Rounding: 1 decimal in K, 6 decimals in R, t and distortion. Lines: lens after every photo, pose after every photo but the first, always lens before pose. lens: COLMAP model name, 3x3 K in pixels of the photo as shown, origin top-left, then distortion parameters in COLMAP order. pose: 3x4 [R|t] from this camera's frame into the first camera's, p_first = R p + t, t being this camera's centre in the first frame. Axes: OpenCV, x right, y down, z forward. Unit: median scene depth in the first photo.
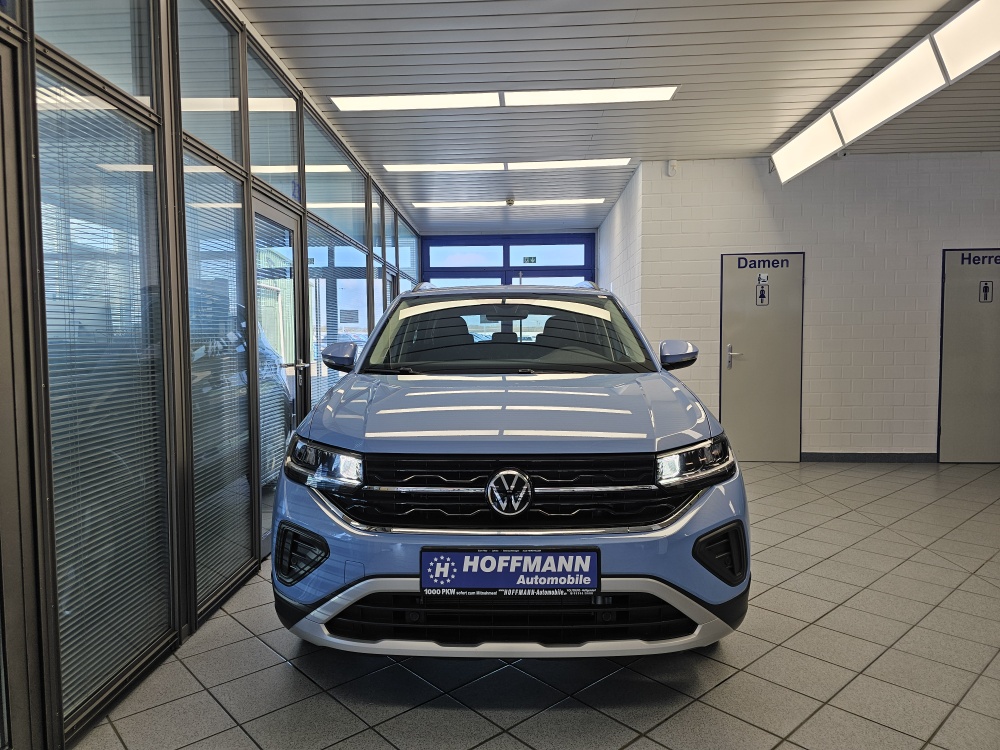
lens RADIAL K [[671.2, 0, 478.5], [0, 671.2, 383.7], [0, 0, 1]] dist [0.064884, -0.053415]
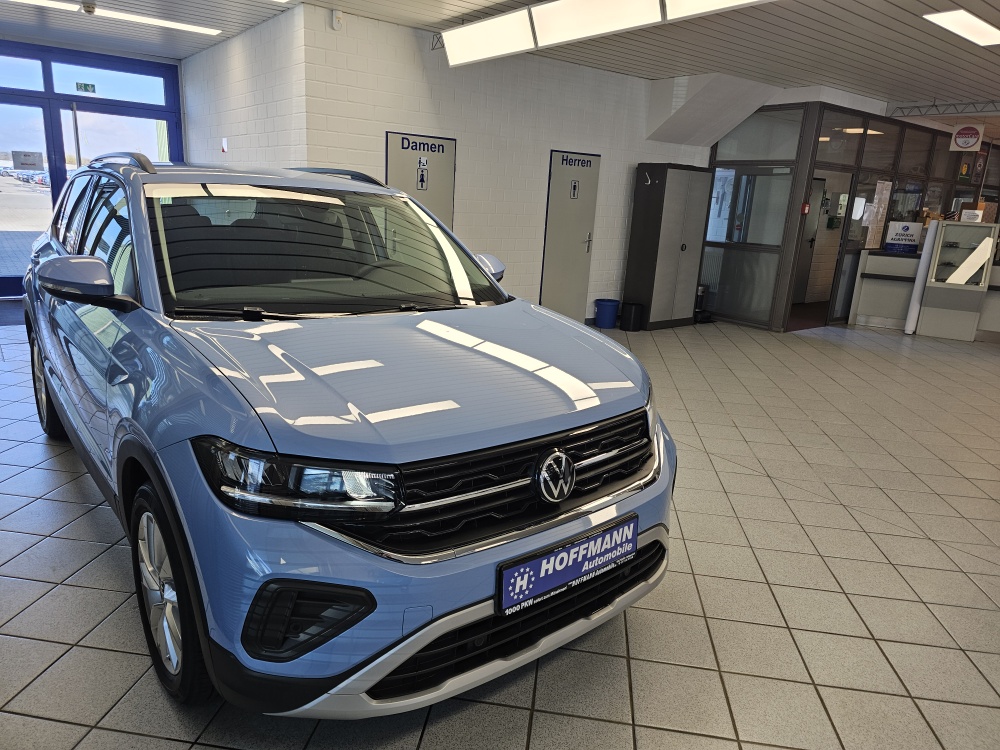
lens RADIAL K [[671.2, 0, 498.3], [0, 671.2, 385.1], [0, 0, 1]] dist [0.064884, -0.053415]
pose [[0.755030, -0.130924, 0.642486, -0.595456], [-0.012463, 0.976820, 0.213700, -0.153619], [-0.655571, -0.169357, 0.735897, 0.429293]]
